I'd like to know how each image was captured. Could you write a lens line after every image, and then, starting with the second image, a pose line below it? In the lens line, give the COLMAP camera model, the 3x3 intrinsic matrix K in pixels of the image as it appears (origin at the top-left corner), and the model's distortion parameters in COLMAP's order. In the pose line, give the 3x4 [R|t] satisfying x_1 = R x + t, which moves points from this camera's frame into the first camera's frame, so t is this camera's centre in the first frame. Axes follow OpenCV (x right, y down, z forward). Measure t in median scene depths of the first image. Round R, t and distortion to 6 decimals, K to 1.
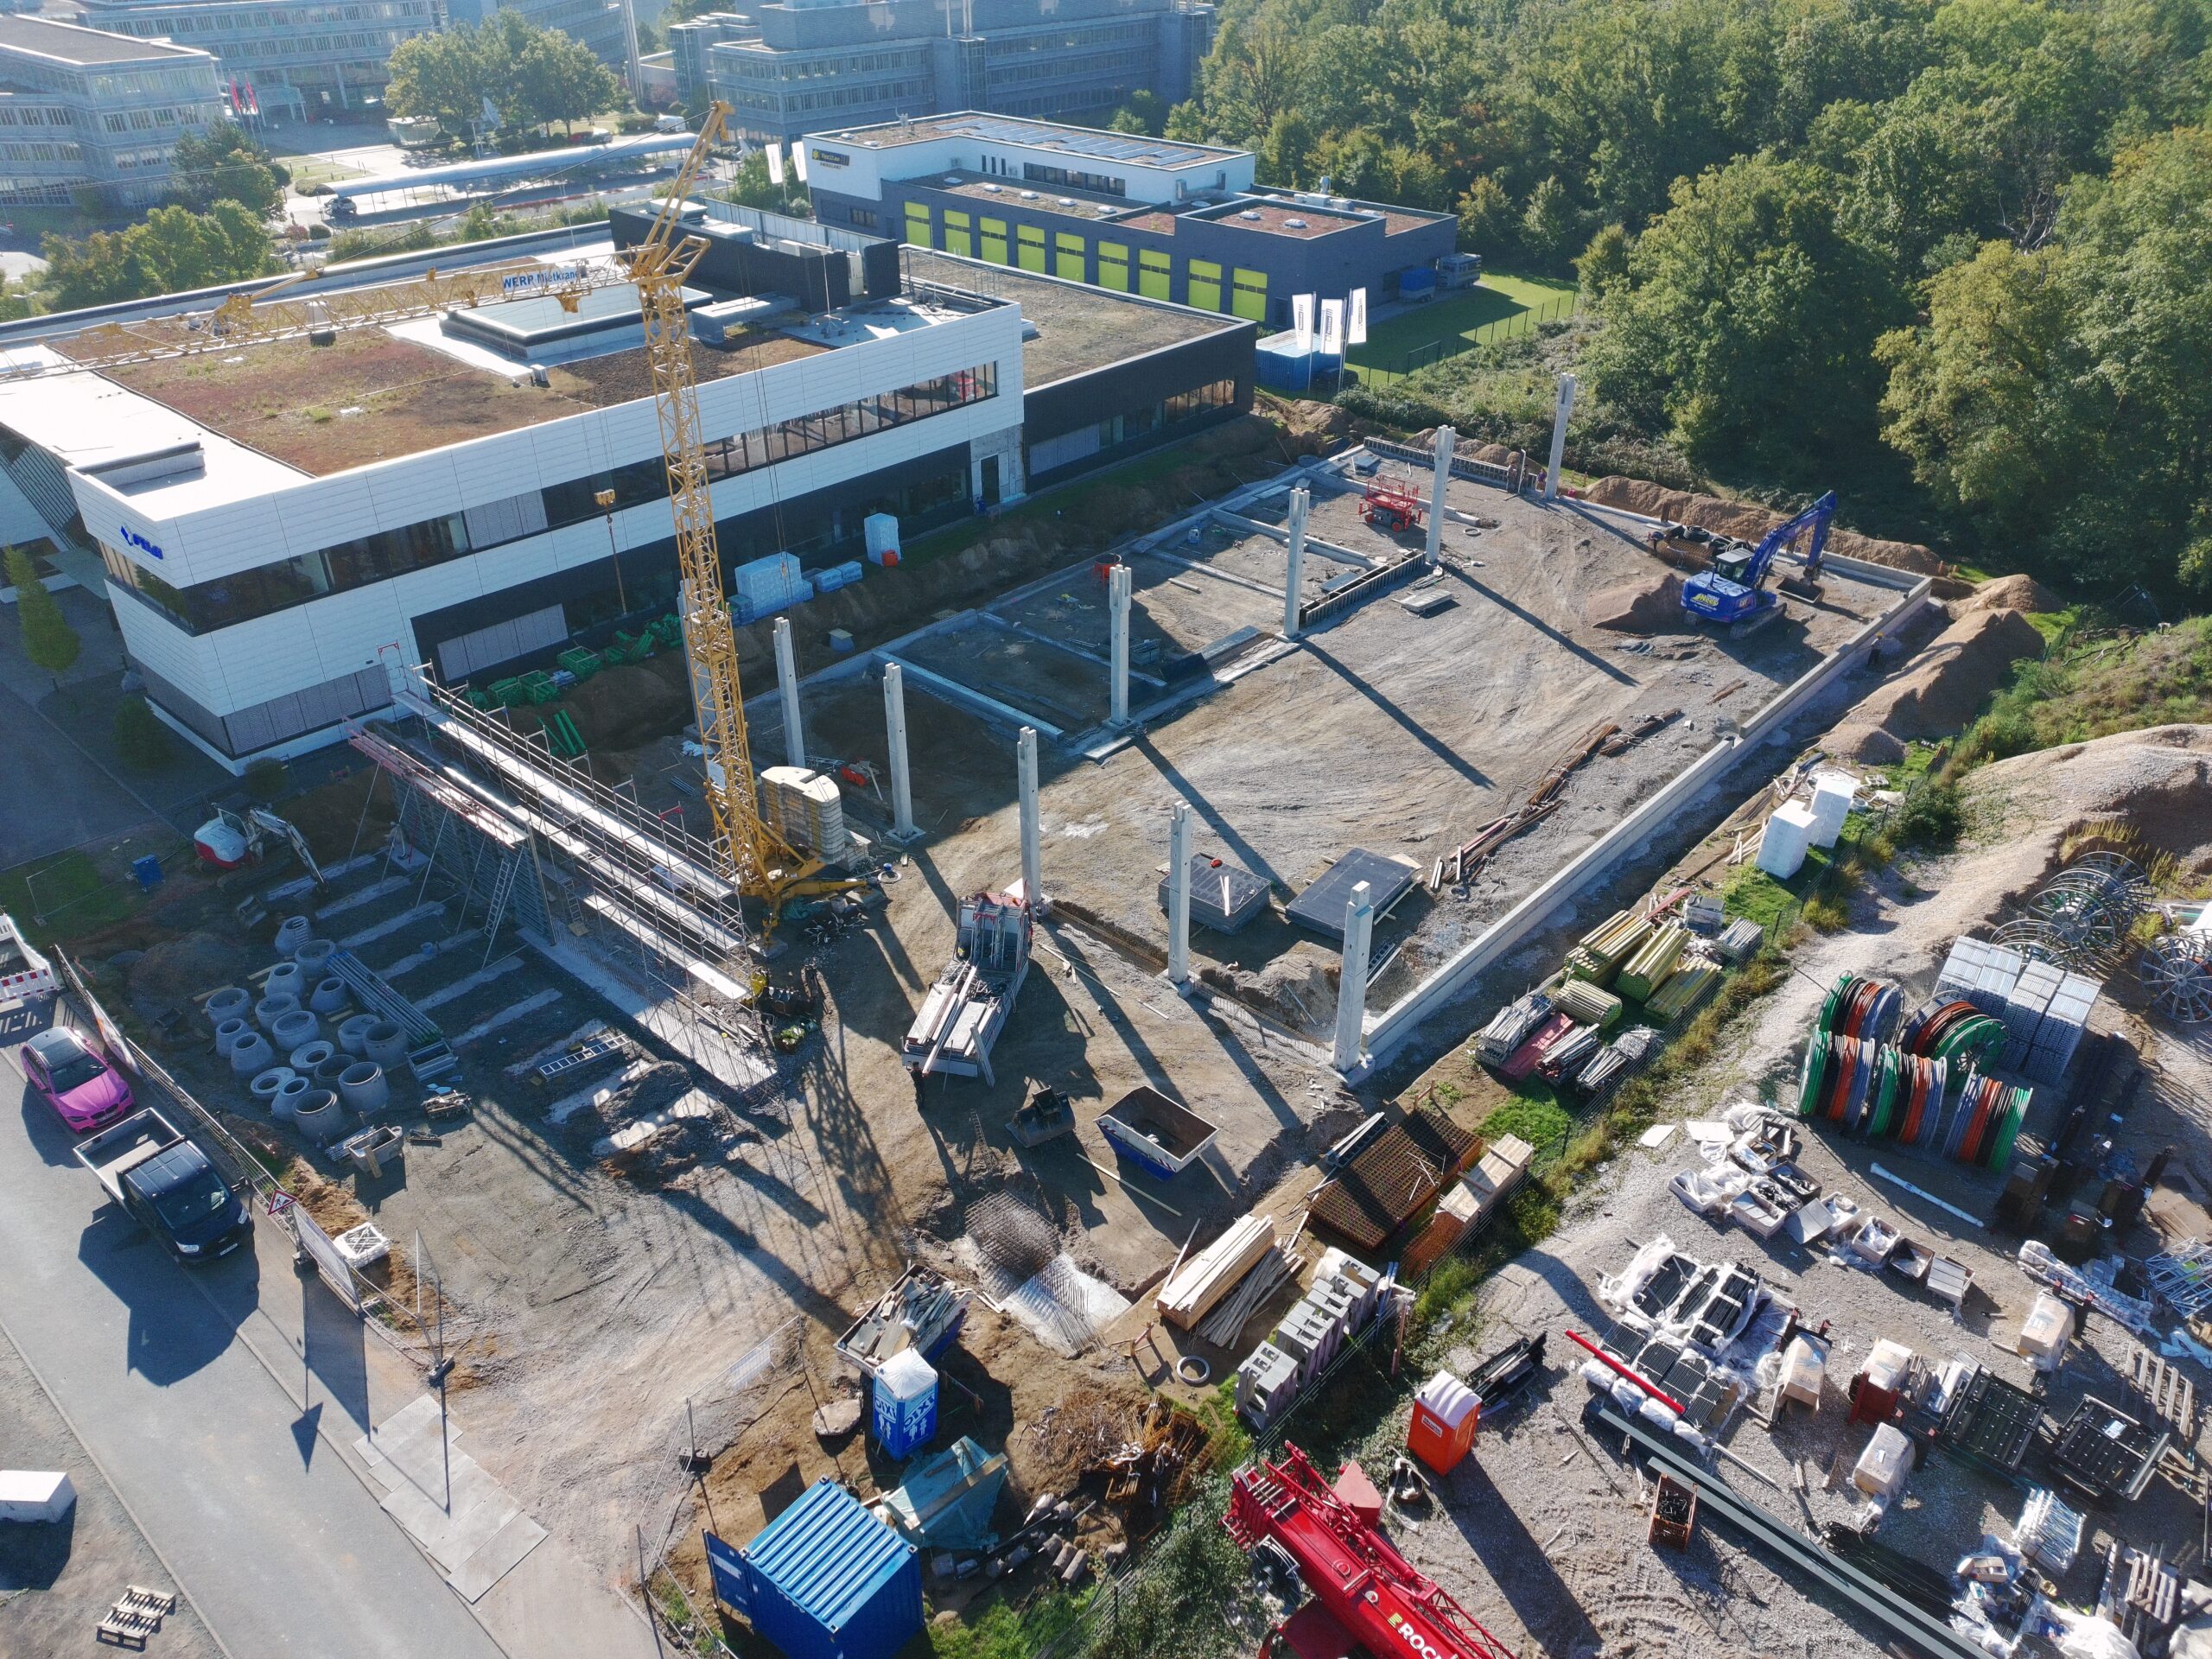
lens RADIAL K [[1583.4, 0, 1106.0], [0, 1583.4, 829.5], [0, 0, 1]] dist [0.089276, -0.117643]
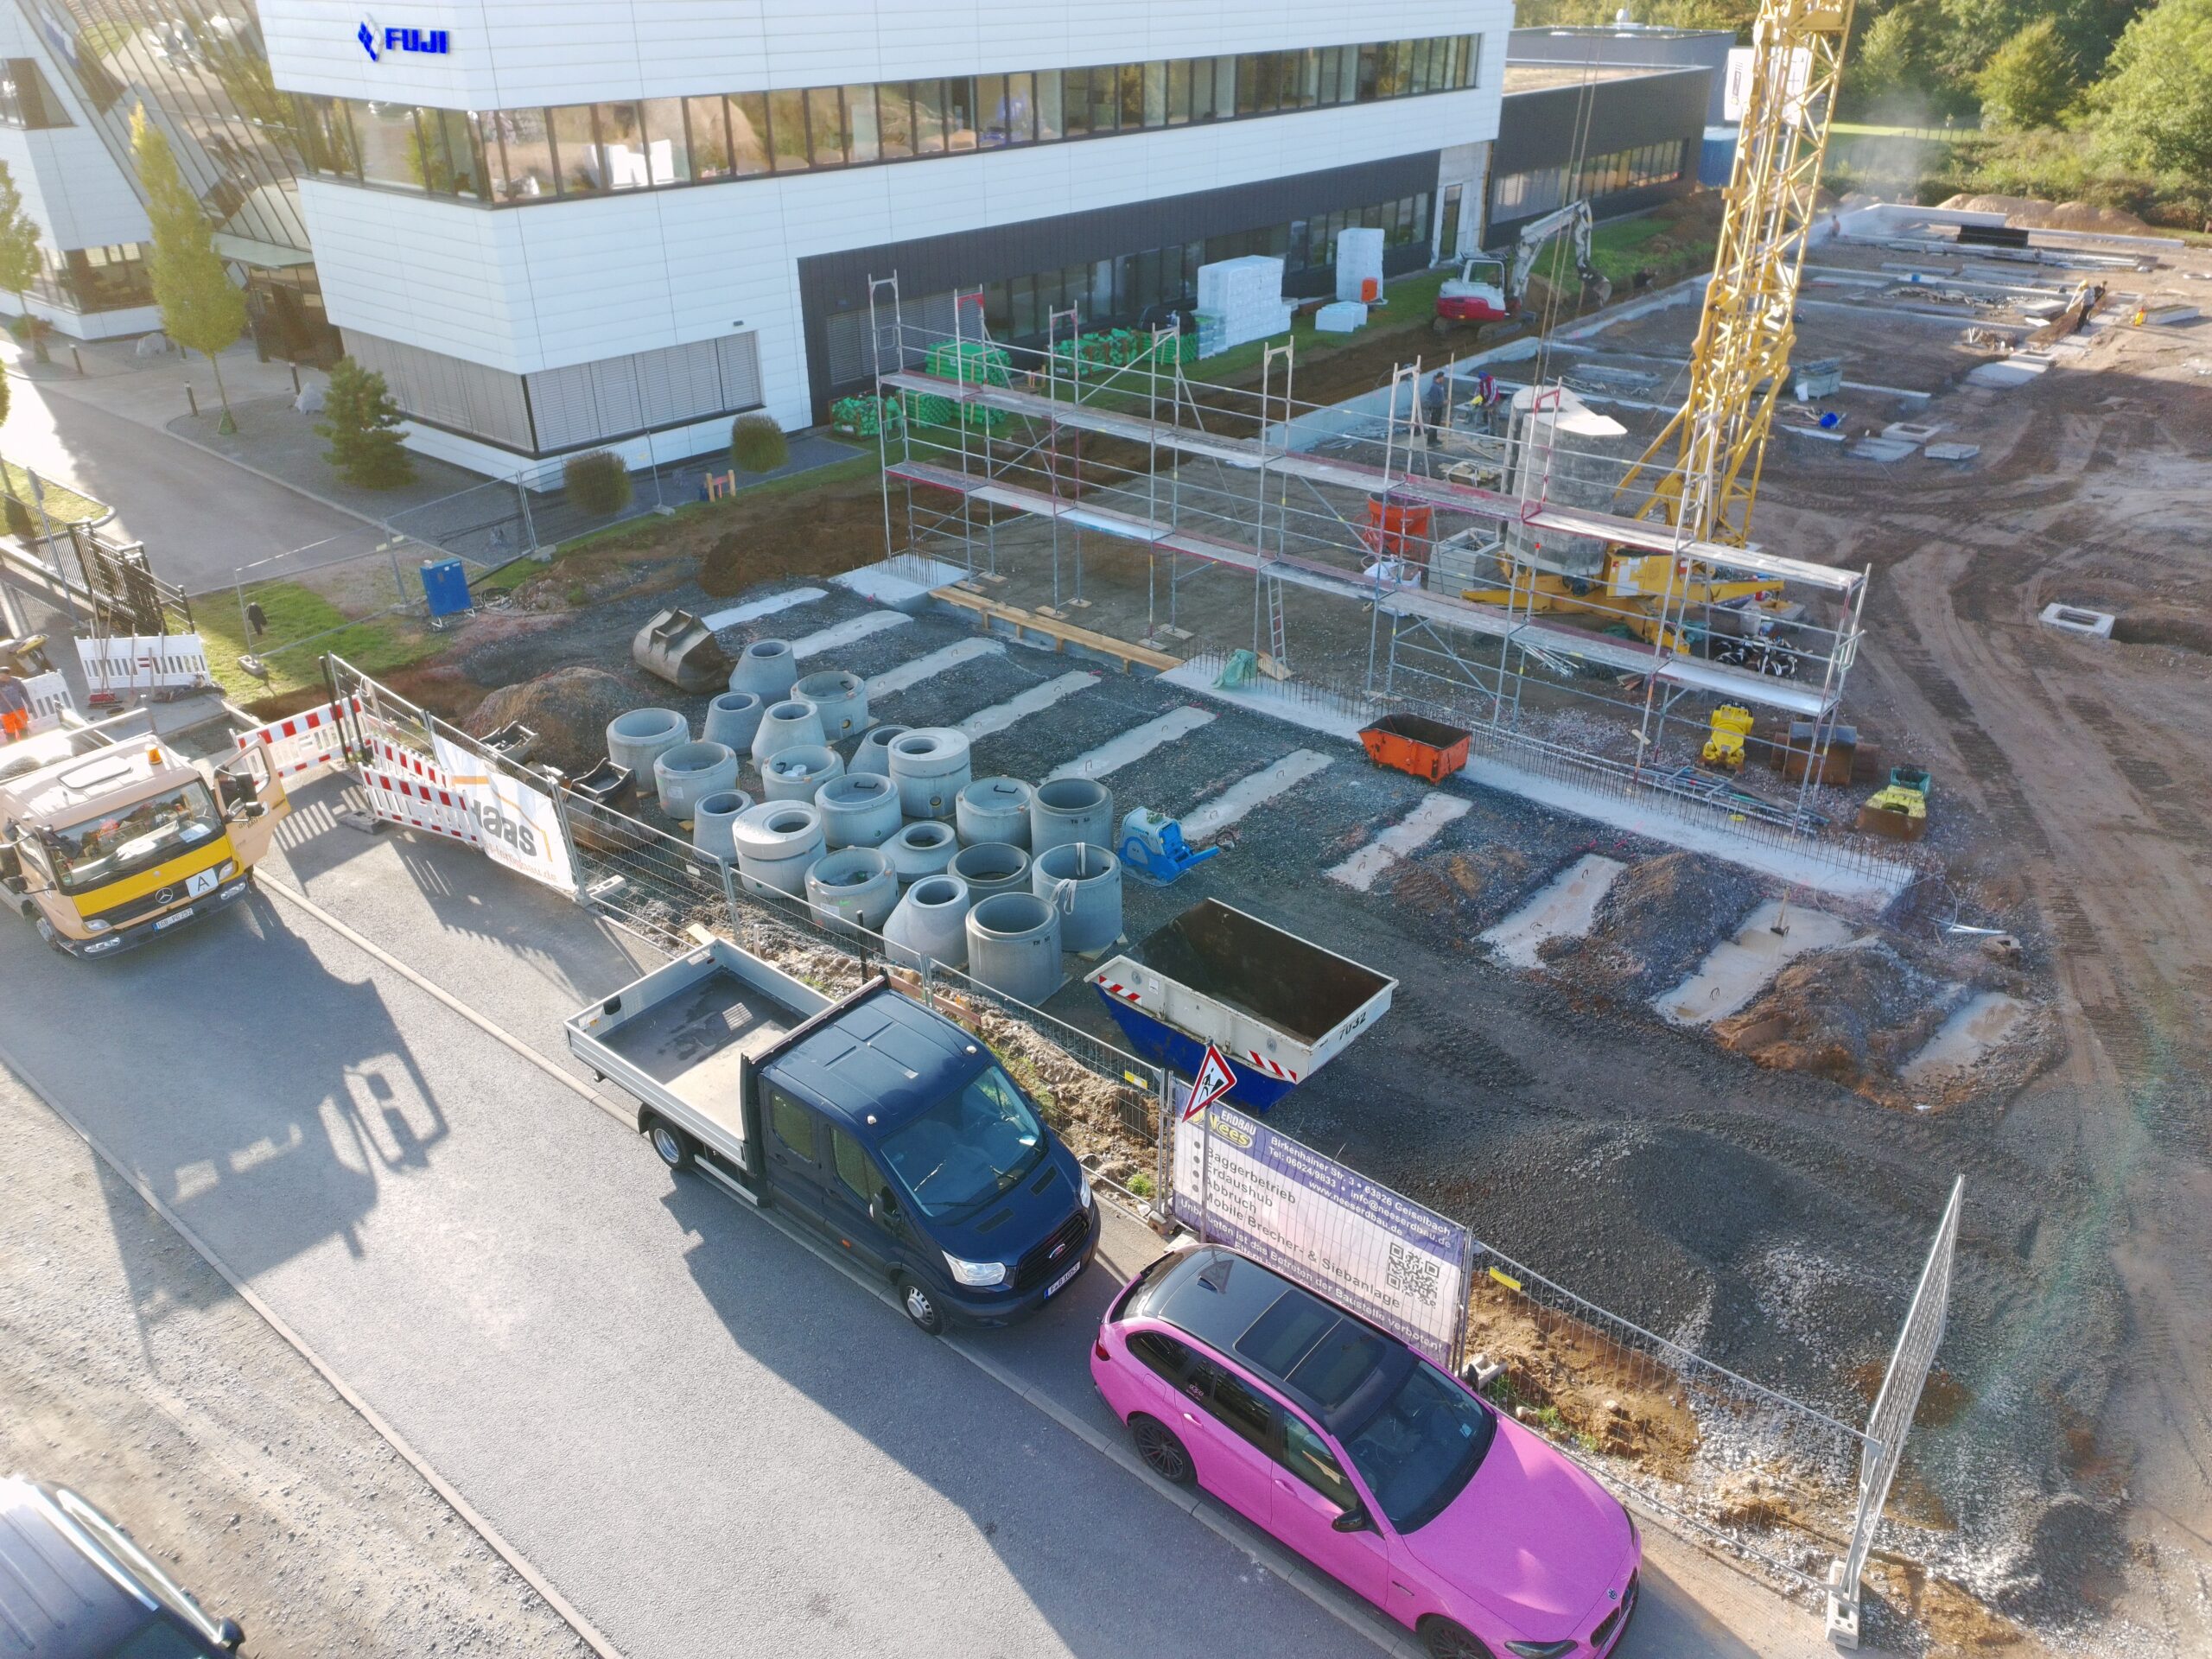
lens RADIAL K [[1621.4, 0, 1106.0], [0, 1621.4, 829.5], [0, 0, 1]] dist [0.037189, -0.002180]
pose [[0.999590, -0.015573, 0.024043, -0.372899], [0.016773, 0.998581, -0.050535, 0.131267], [-0.023222, 0.050918, 0.998433, 0.435703]]
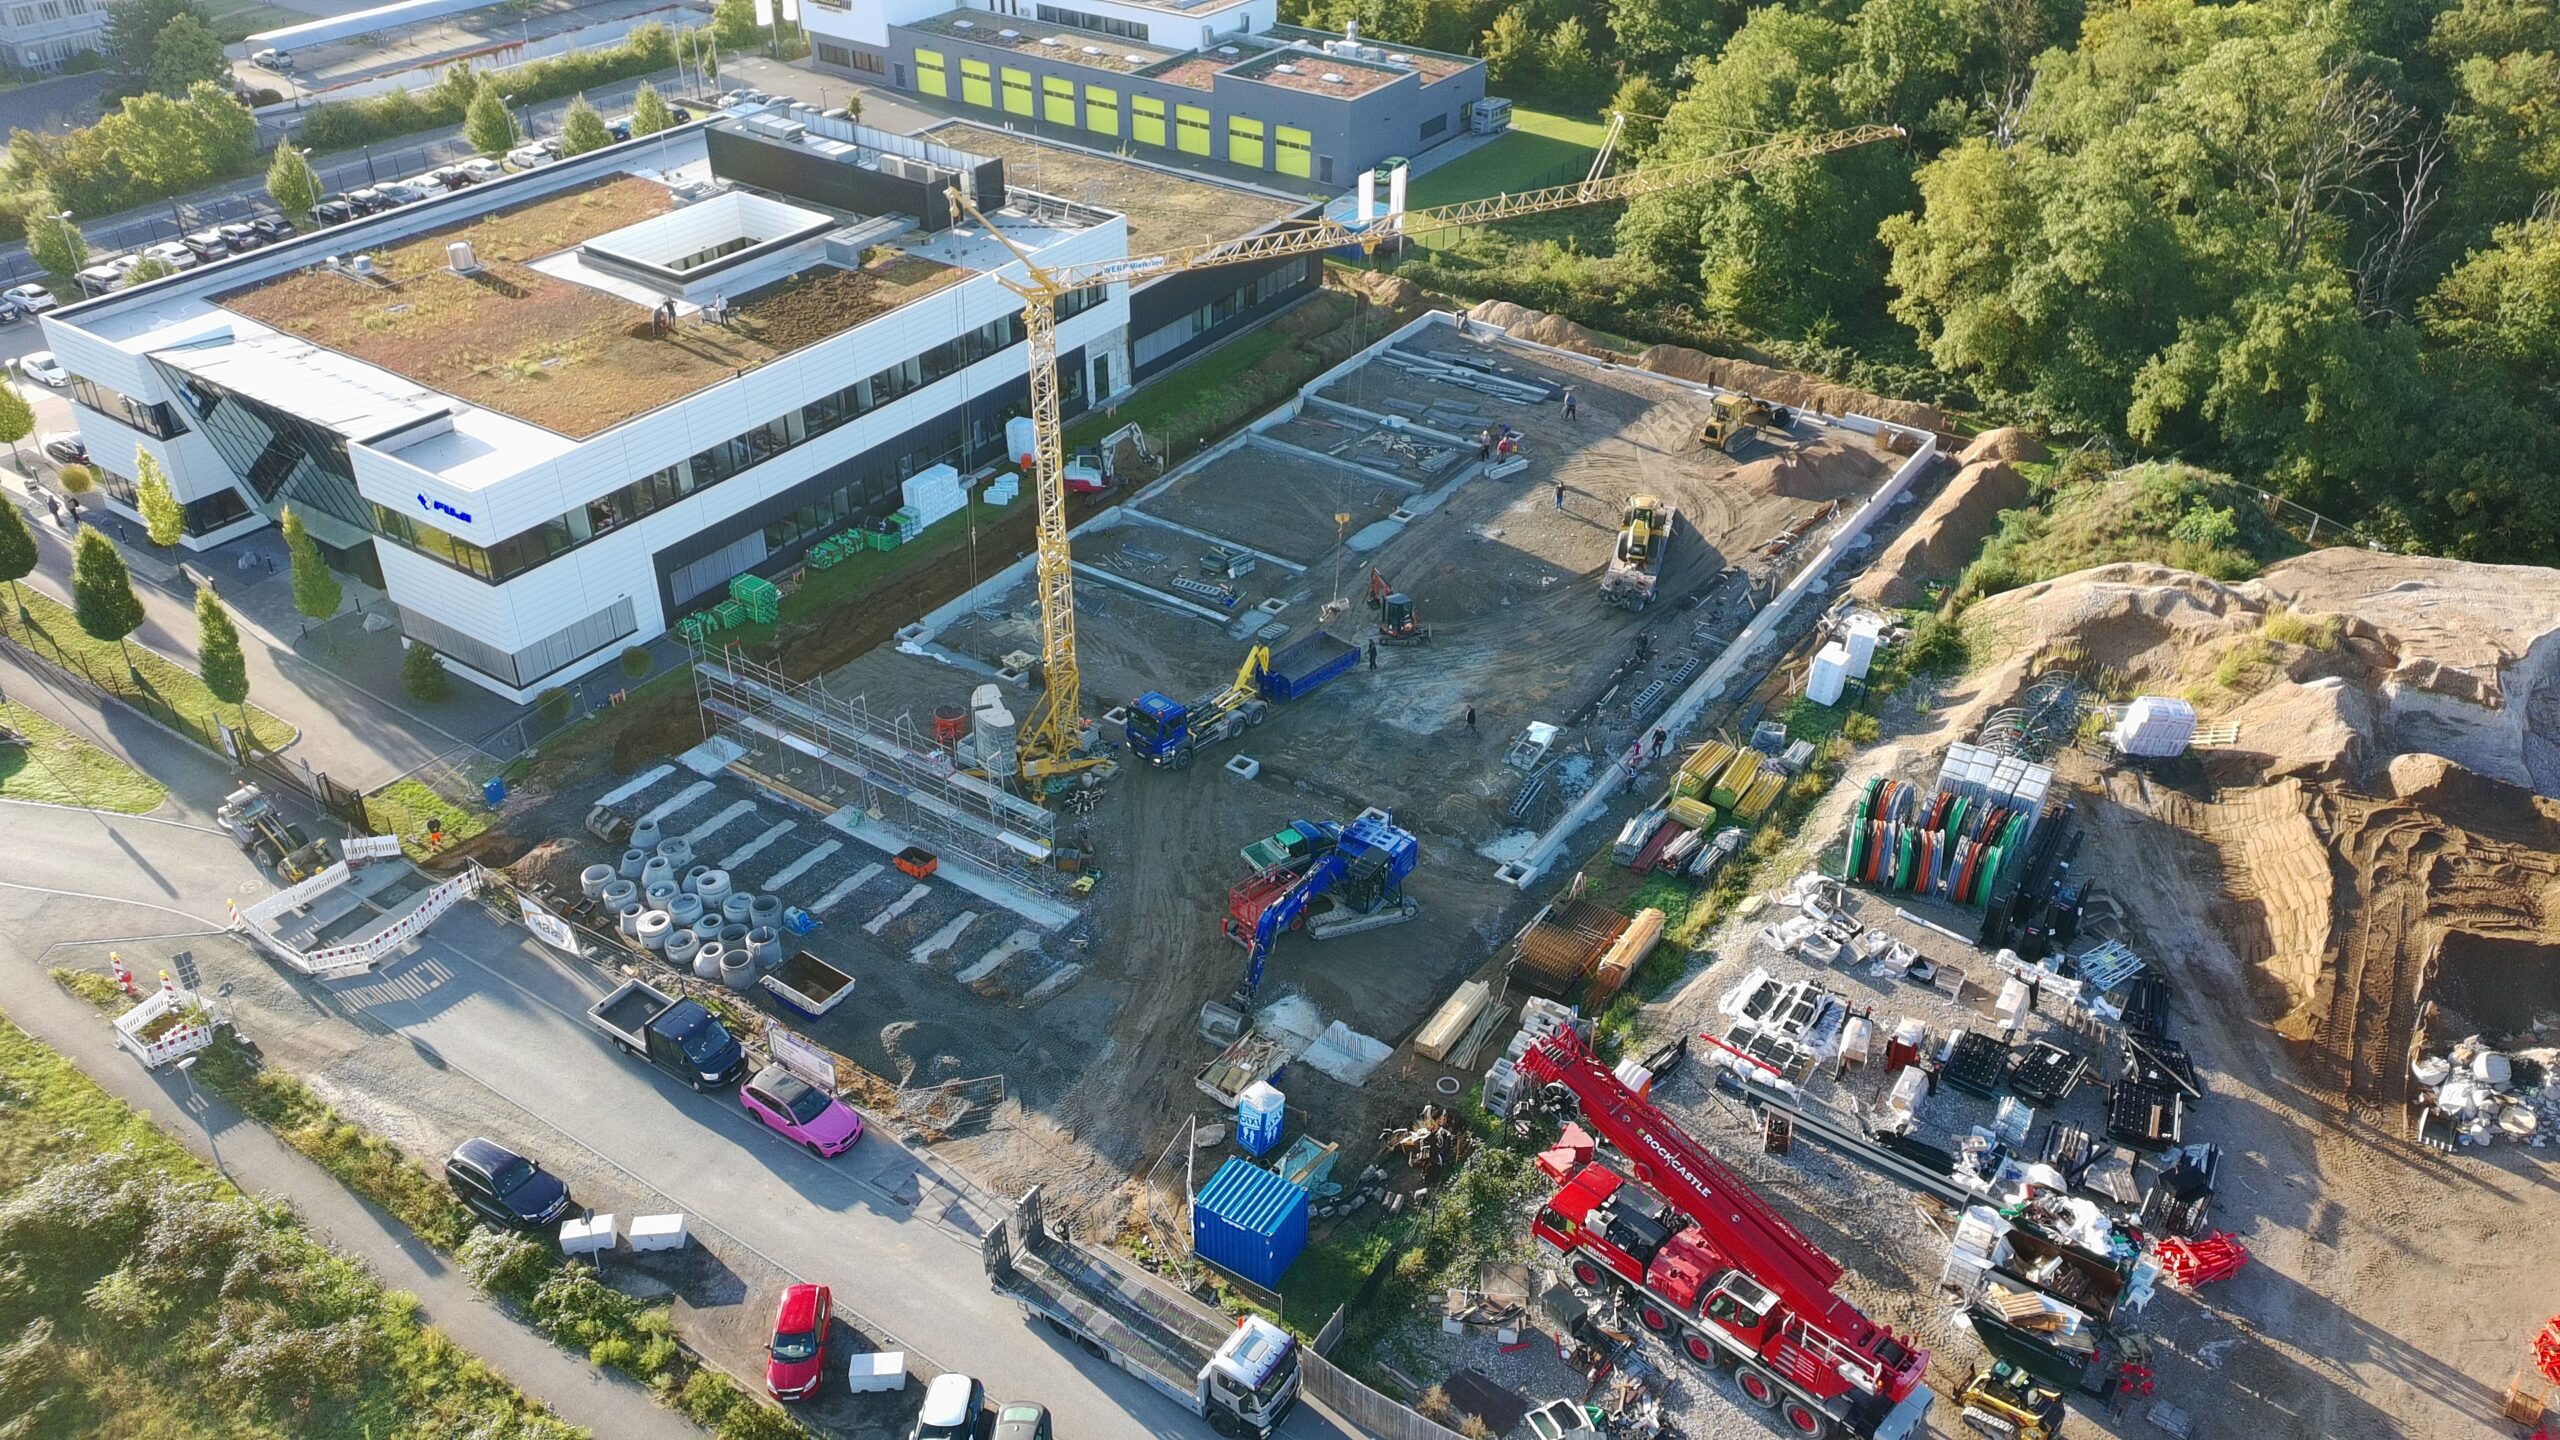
lens RADIAL K [[1921.3, 0, 1280.0], [0, 1921.3, 720.0], [0, 0, 1]] dist [0.023434, 0.003253]
pose [[0.990767, -0.067194, 0.117753, -0.181132], [0.064138, 0.997503, 0.029558, -0.030247], [-0.119445, -0.021732, 0.992603, -0.445383]]
